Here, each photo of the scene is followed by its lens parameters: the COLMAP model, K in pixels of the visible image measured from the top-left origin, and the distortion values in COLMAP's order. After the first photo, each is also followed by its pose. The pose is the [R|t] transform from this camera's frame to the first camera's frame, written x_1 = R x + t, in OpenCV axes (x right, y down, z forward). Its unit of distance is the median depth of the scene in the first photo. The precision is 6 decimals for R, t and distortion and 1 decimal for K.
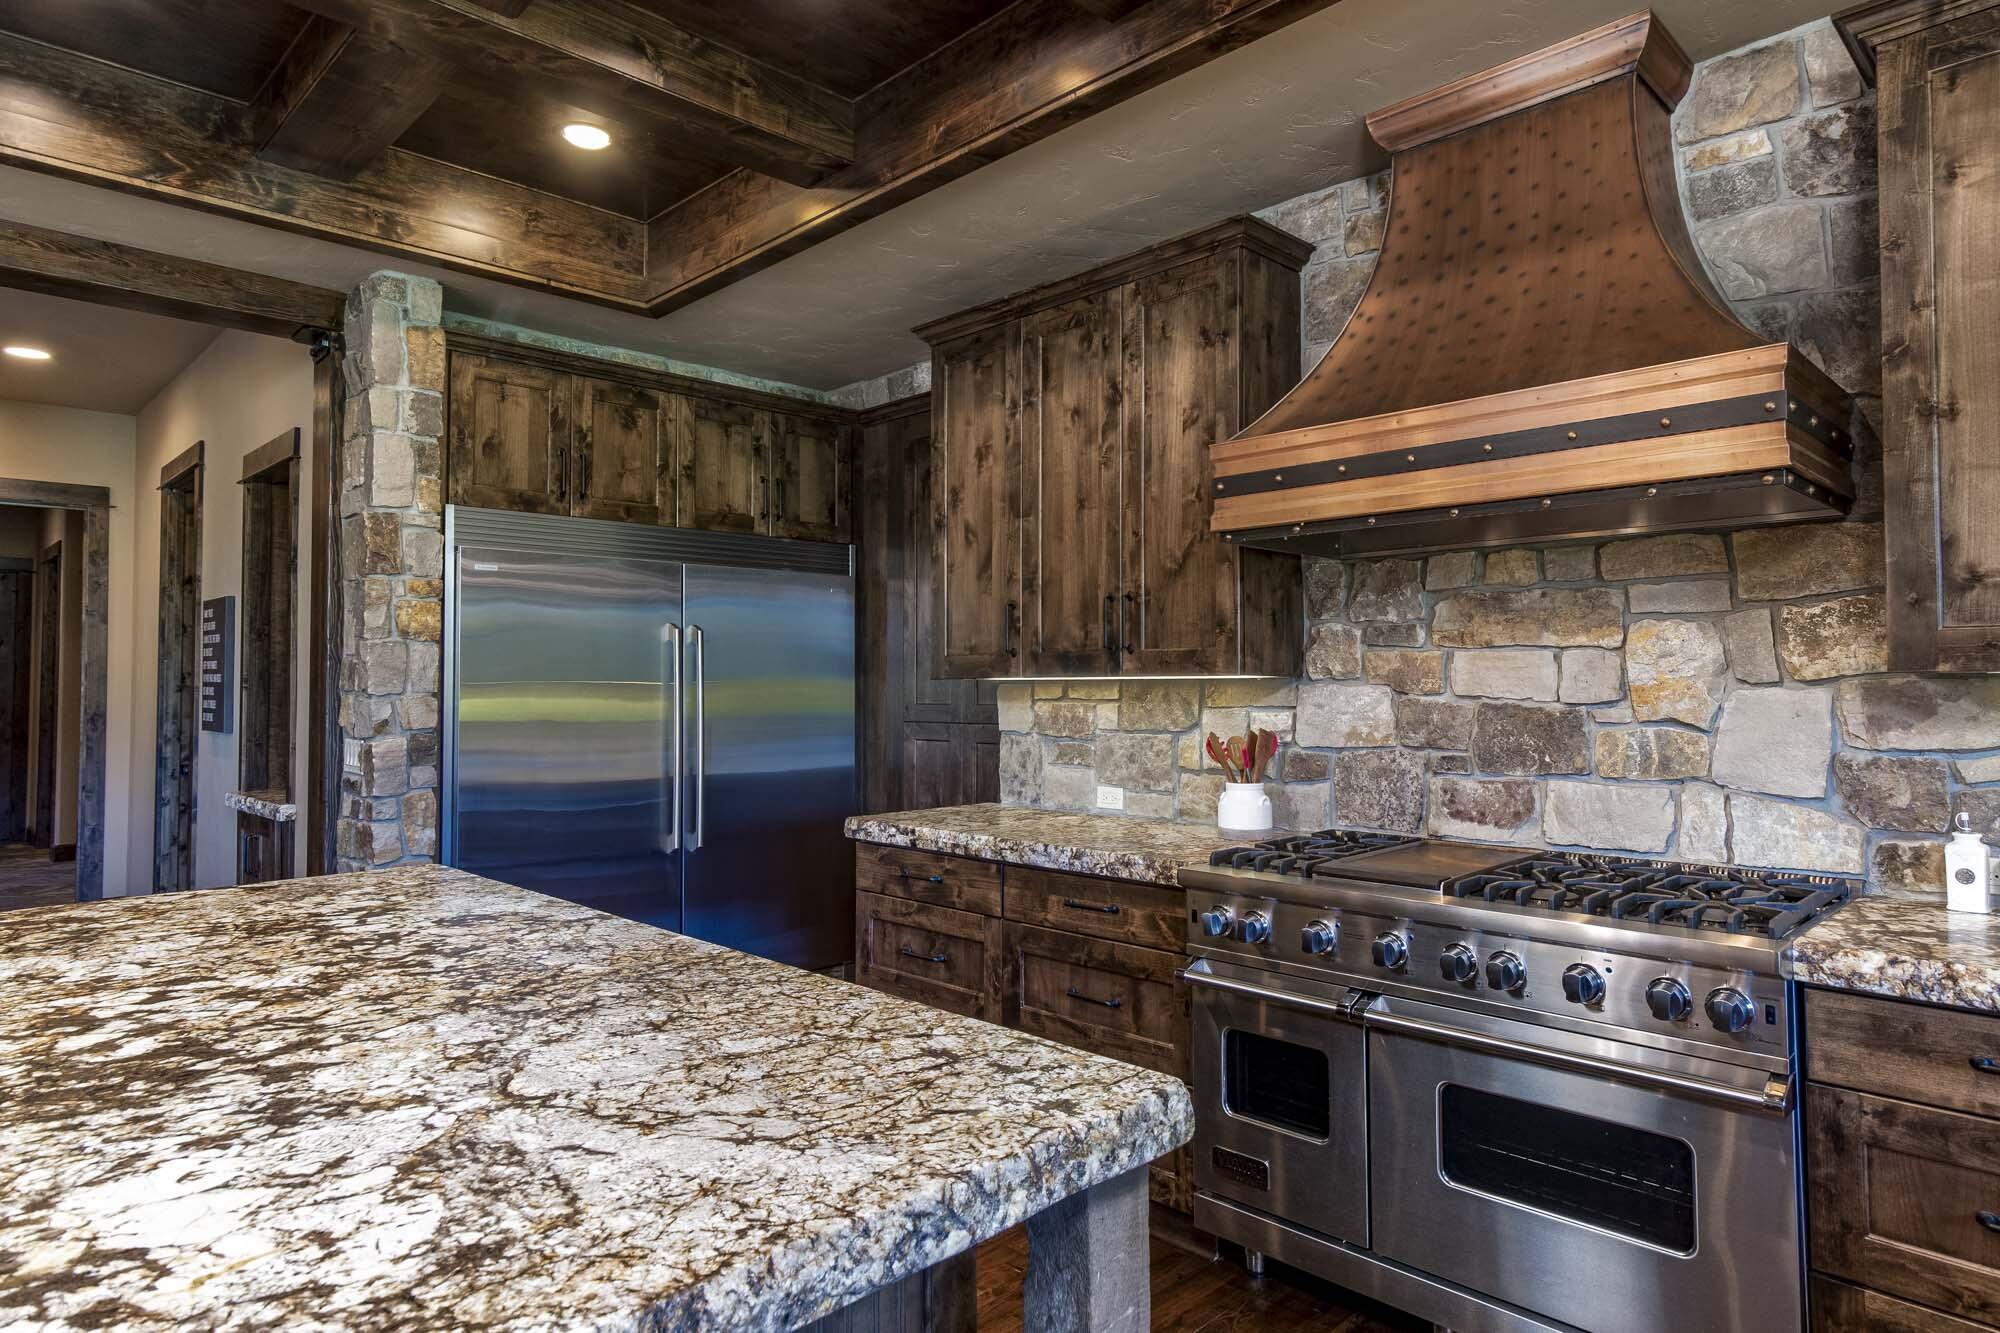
lens RADIAL K [[1153.1, 0, 1035.2], [0, 1153.1, 647.7], [0, 0, 1]] dist [0.011931, -0.002322]
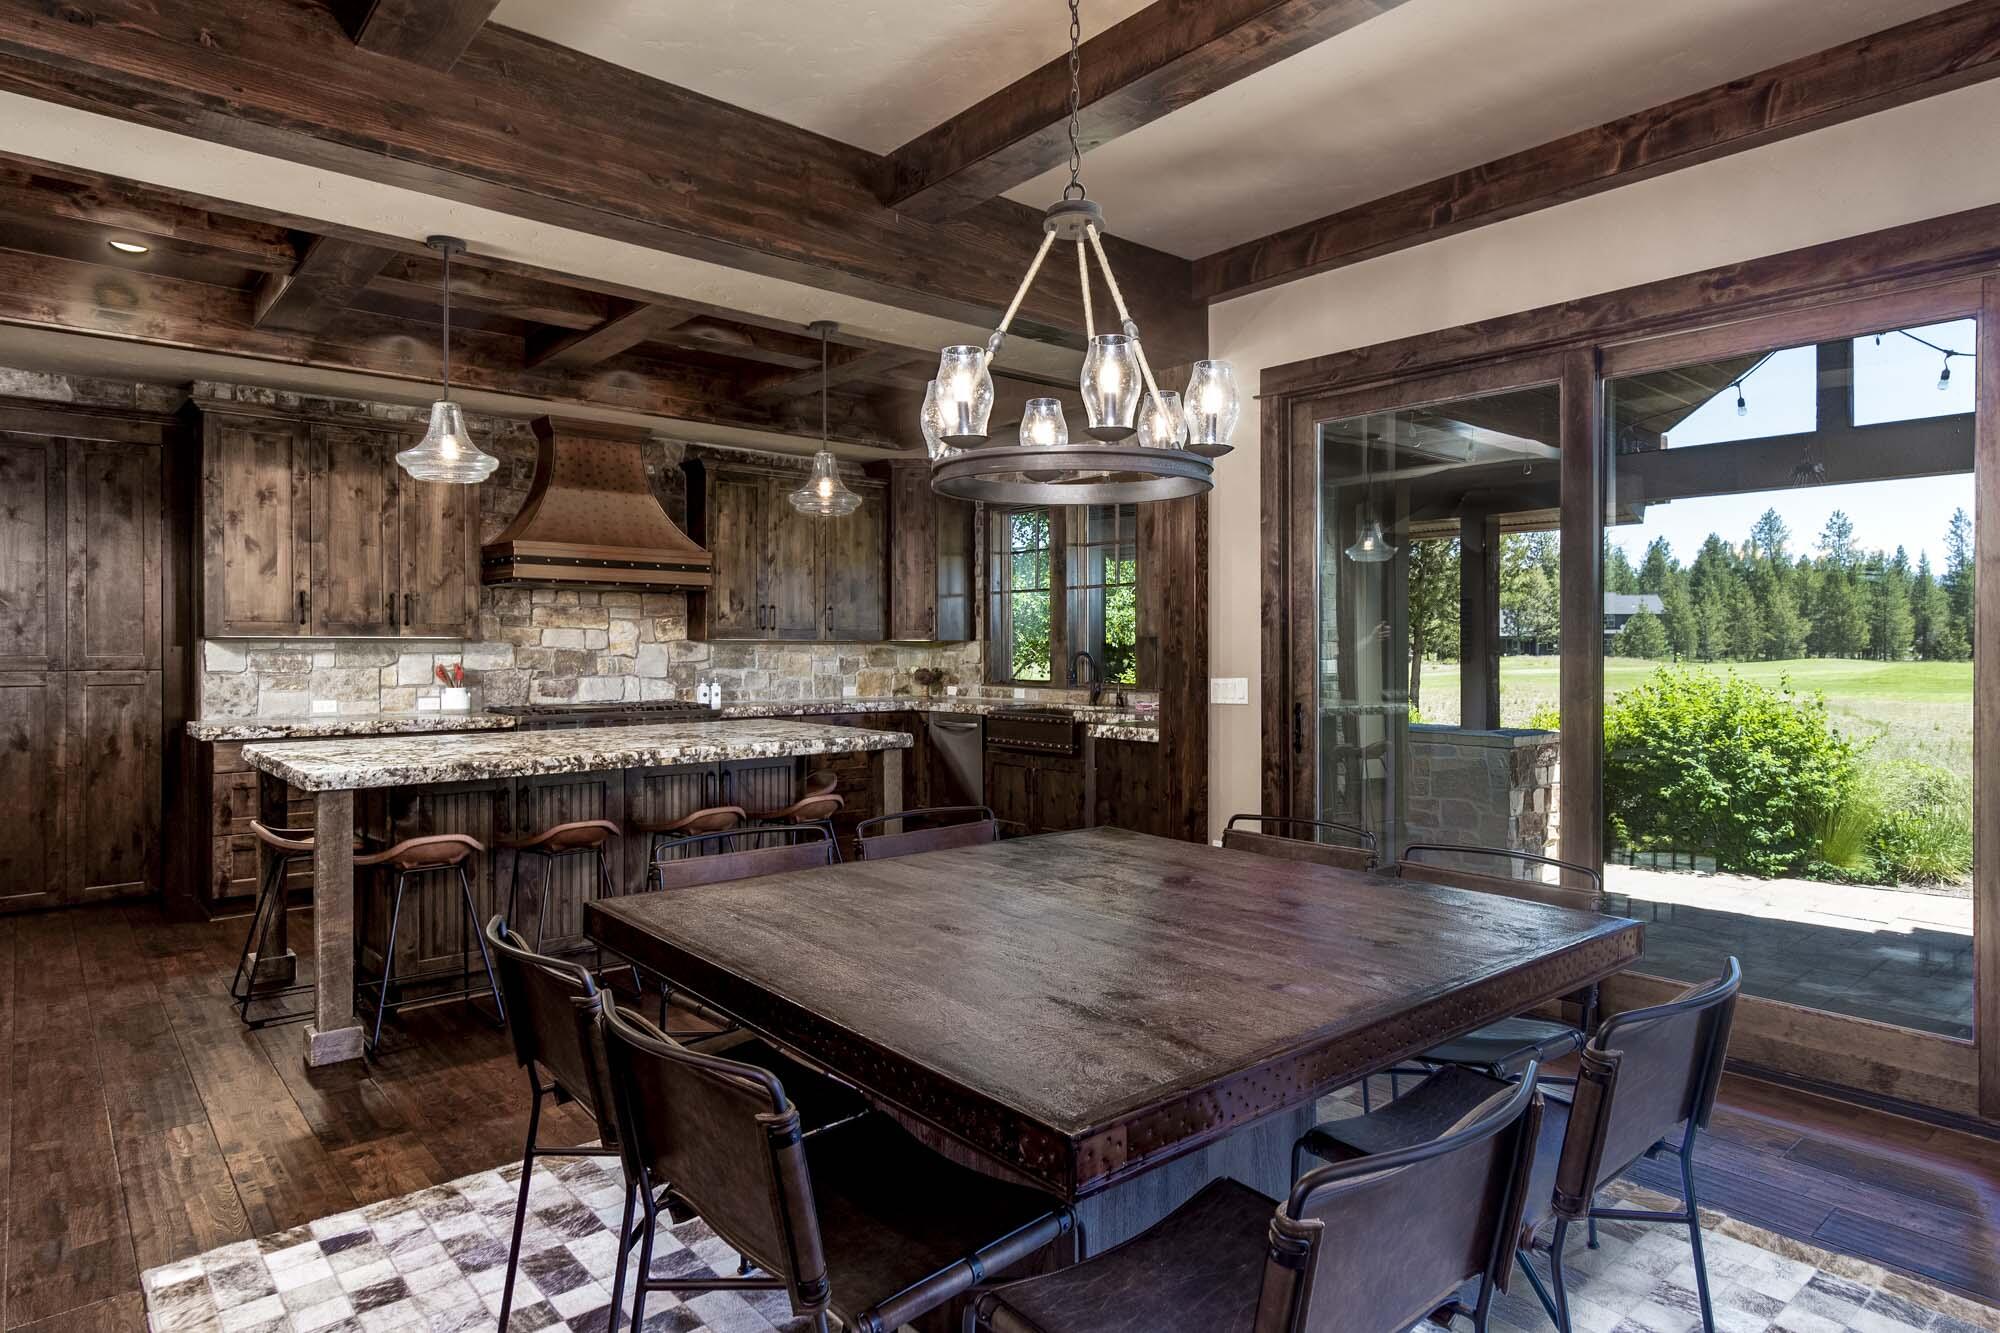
lens RADIAL K [[1153.1, 0, 1042.3], [0, 1153.1, 652.7], [0, 0, 1]] dist [0.011931, -0.002322]
pose [[0.079733, 0.003798, 0.996809, -1.992678], [-0.028188, 0.999601, -0.001554, 0.027352], [-0.996418, -0.027974, 0.079808, -0.261850]]
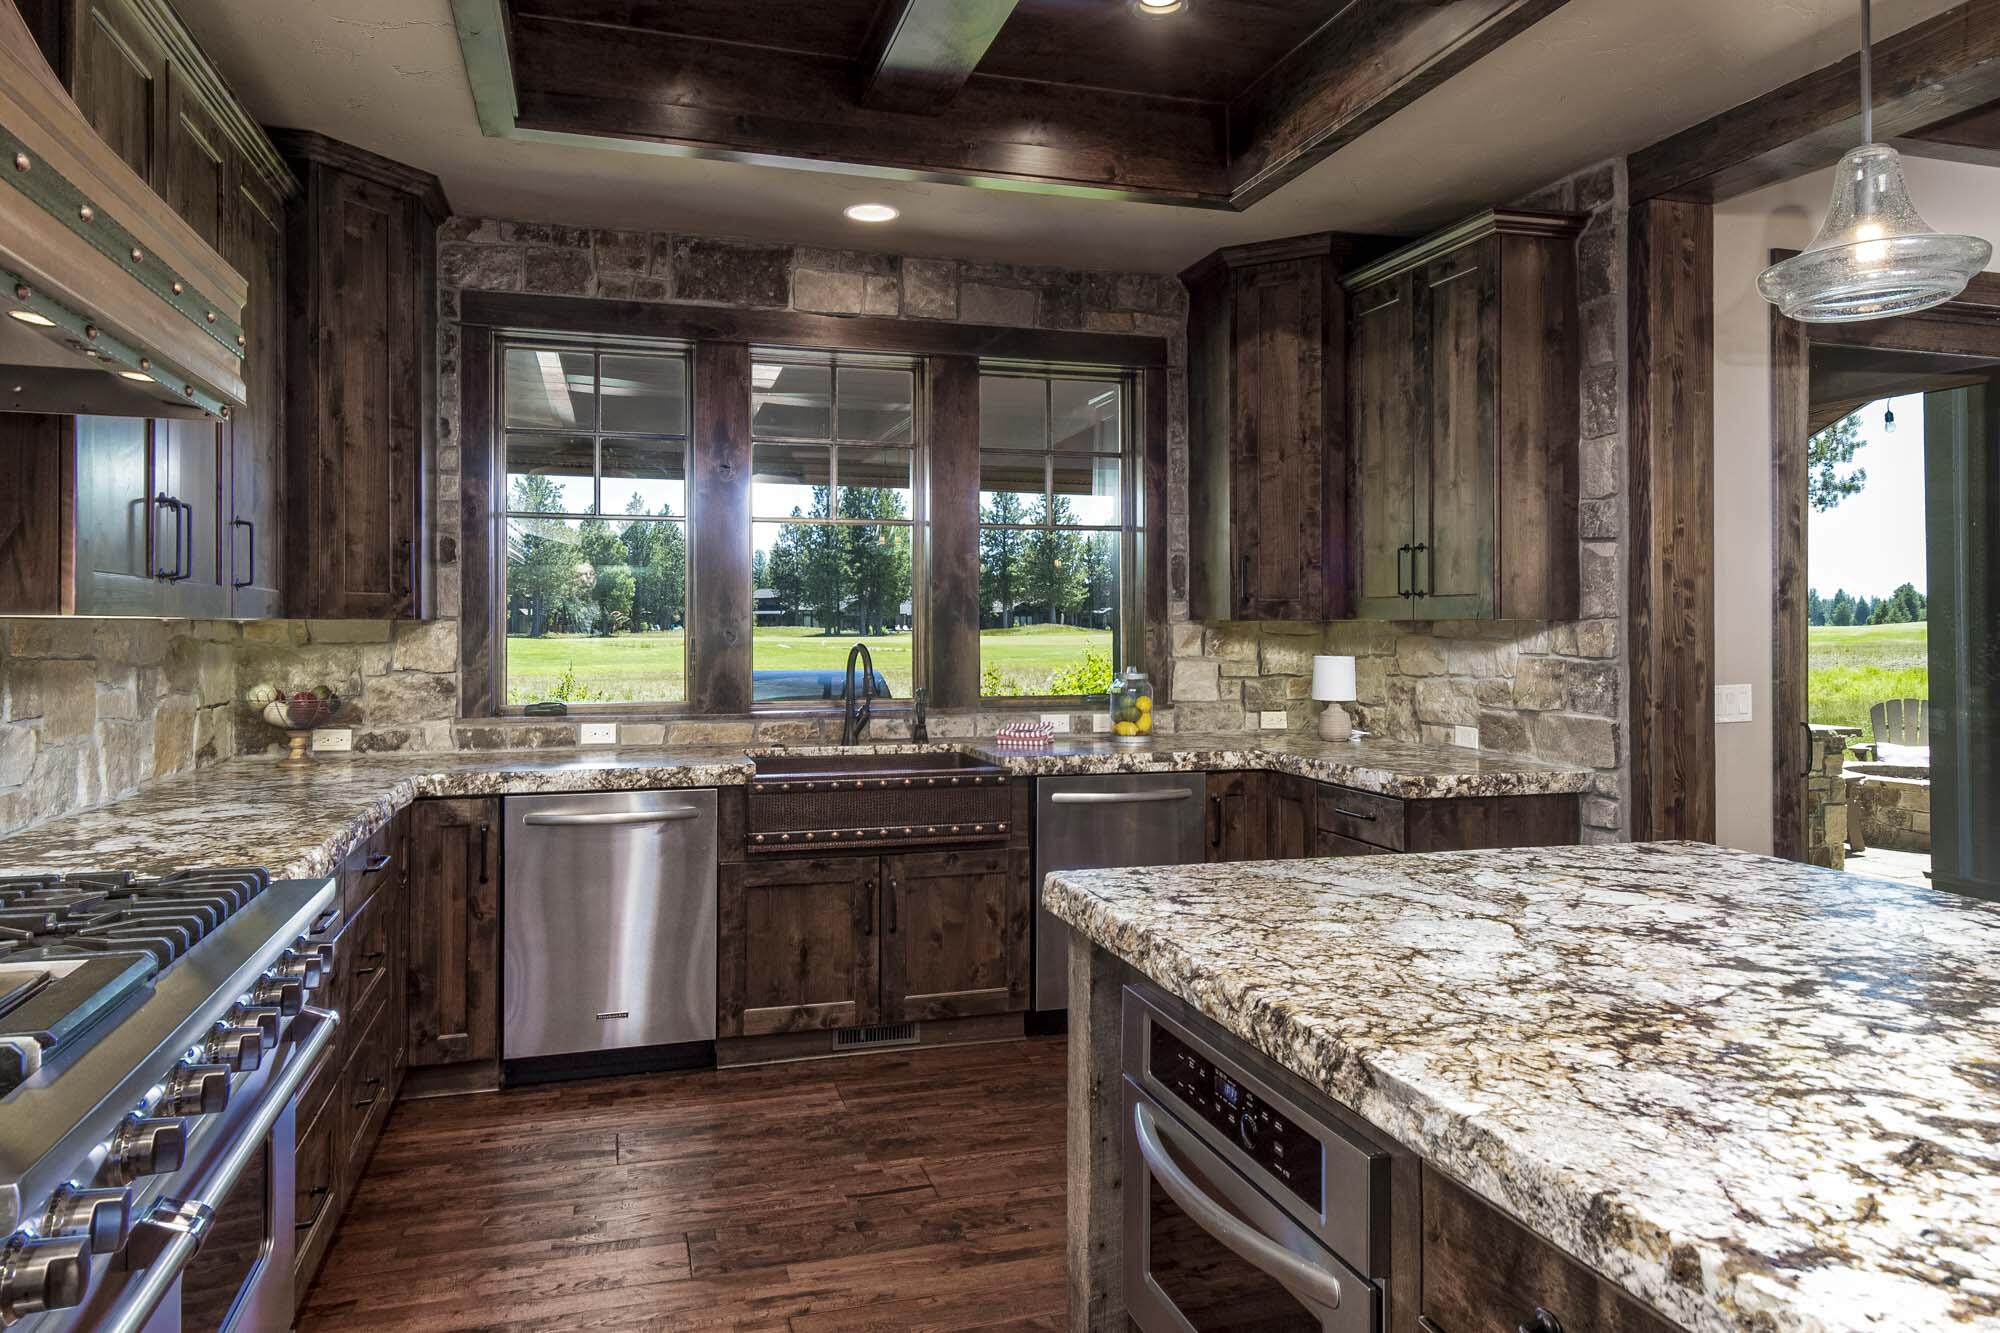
lens RADIAL K [[1228.2, 0, 975.0], [0, 1228.2, 615.6], [0, 0, 1]] dist [0.002441, -0.003599]
pose [[-0.874134, 0.009221, 0.485597, -0.250576], [-0.008633, 0.999367, -0.034517, 0.033888], [-0.485608, -0.034365, -0.873501, 1.047049]]
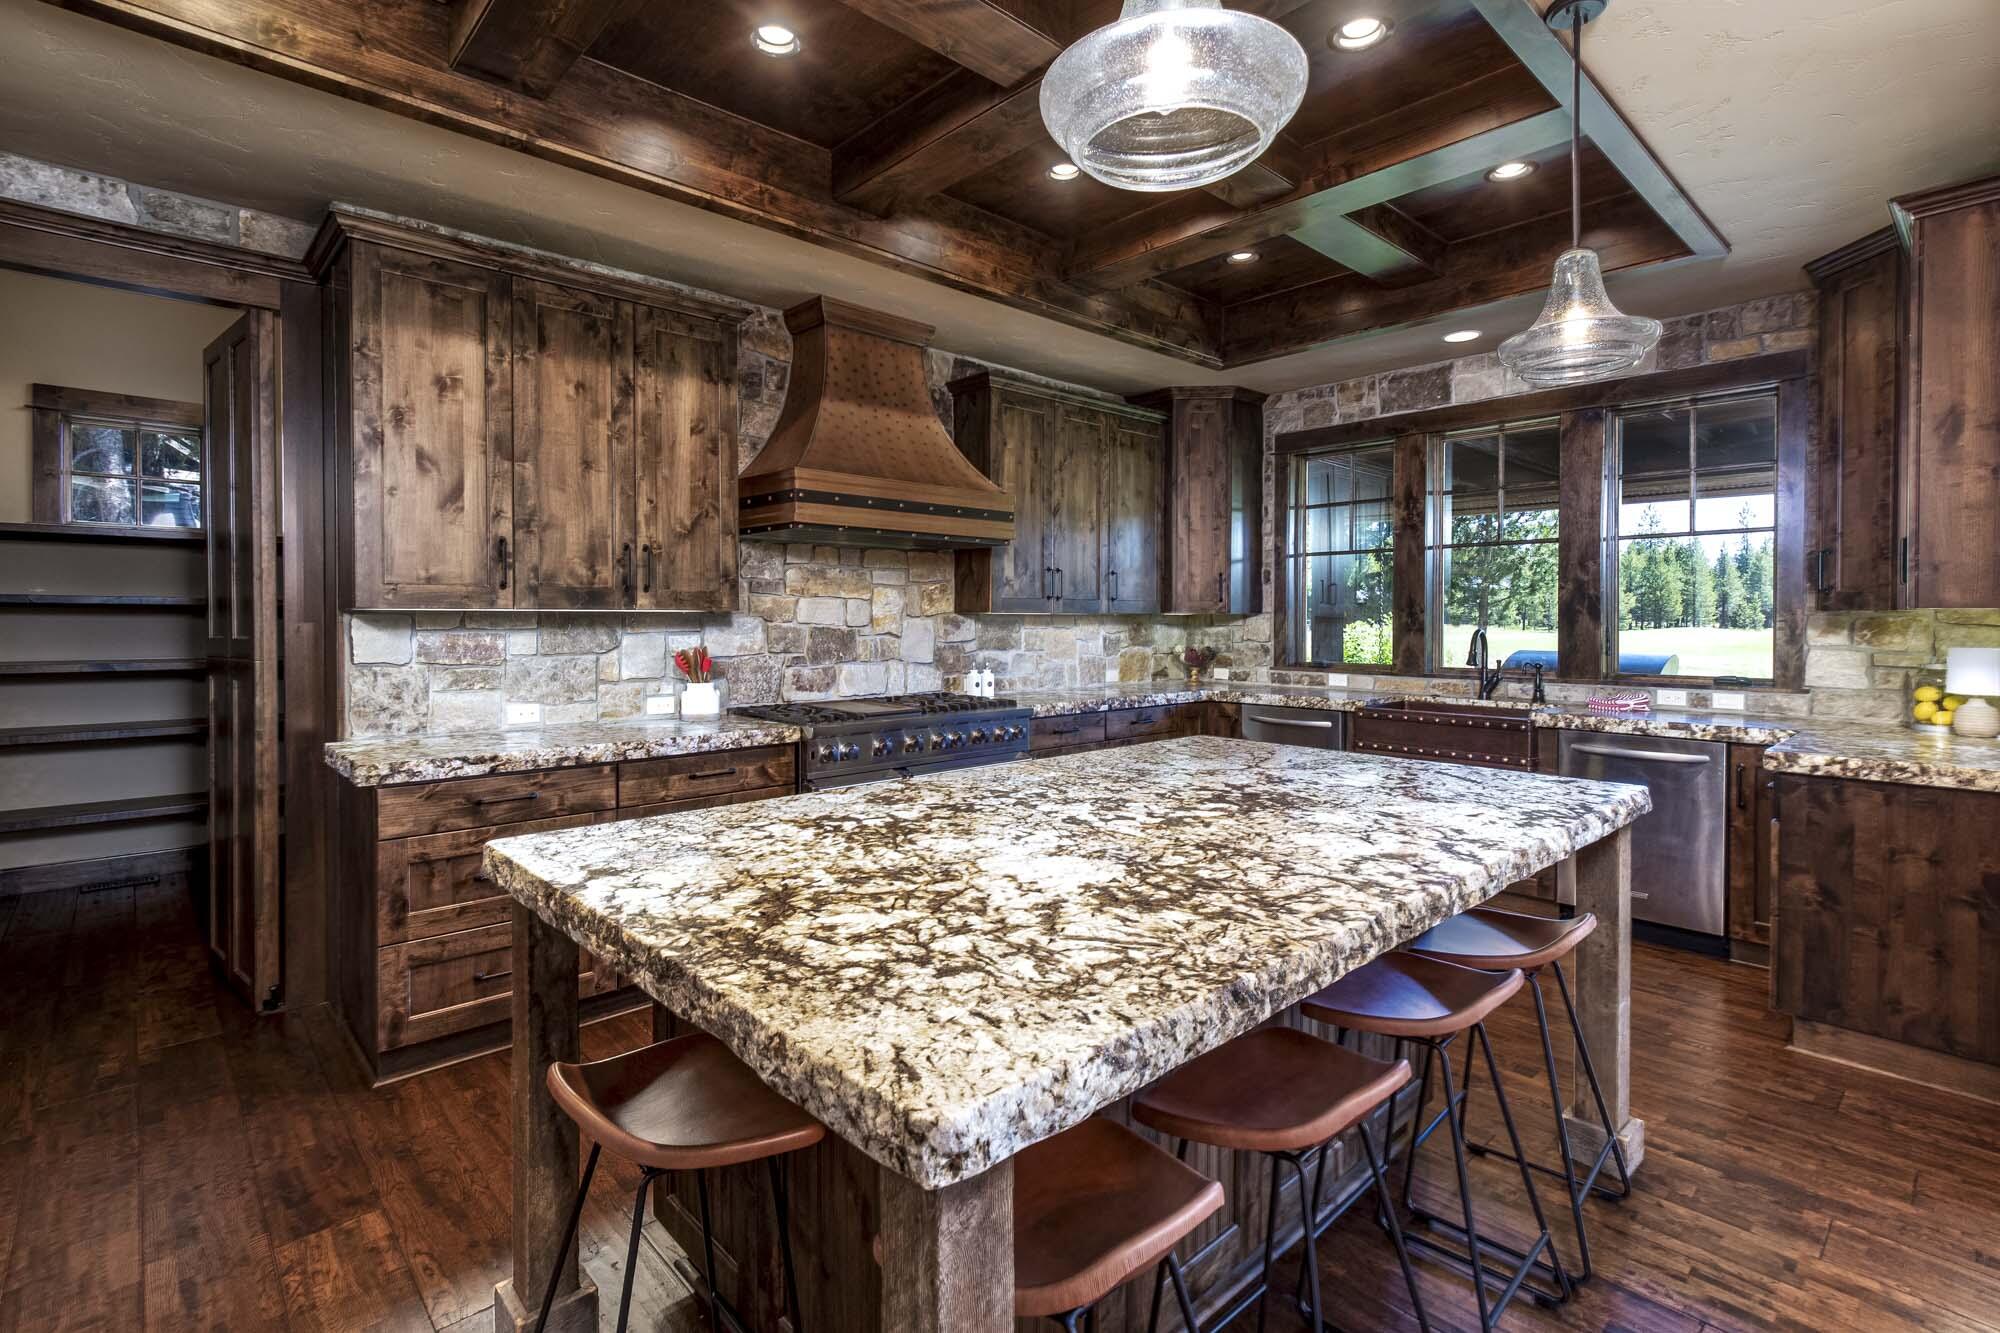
lens RADIAL K [[928.1, 0, 966.5], [0, 928.1, 631.9], [0, 0, 1]] dist [0.005356, -0.001694]
pose [[0.072103, -0.008112, 0.997364, -1.050124], [-0.029396, 0.999515, 0.010255, 0.032325], [-0.996964, -0.030057, 0.071829, 0.621110]]
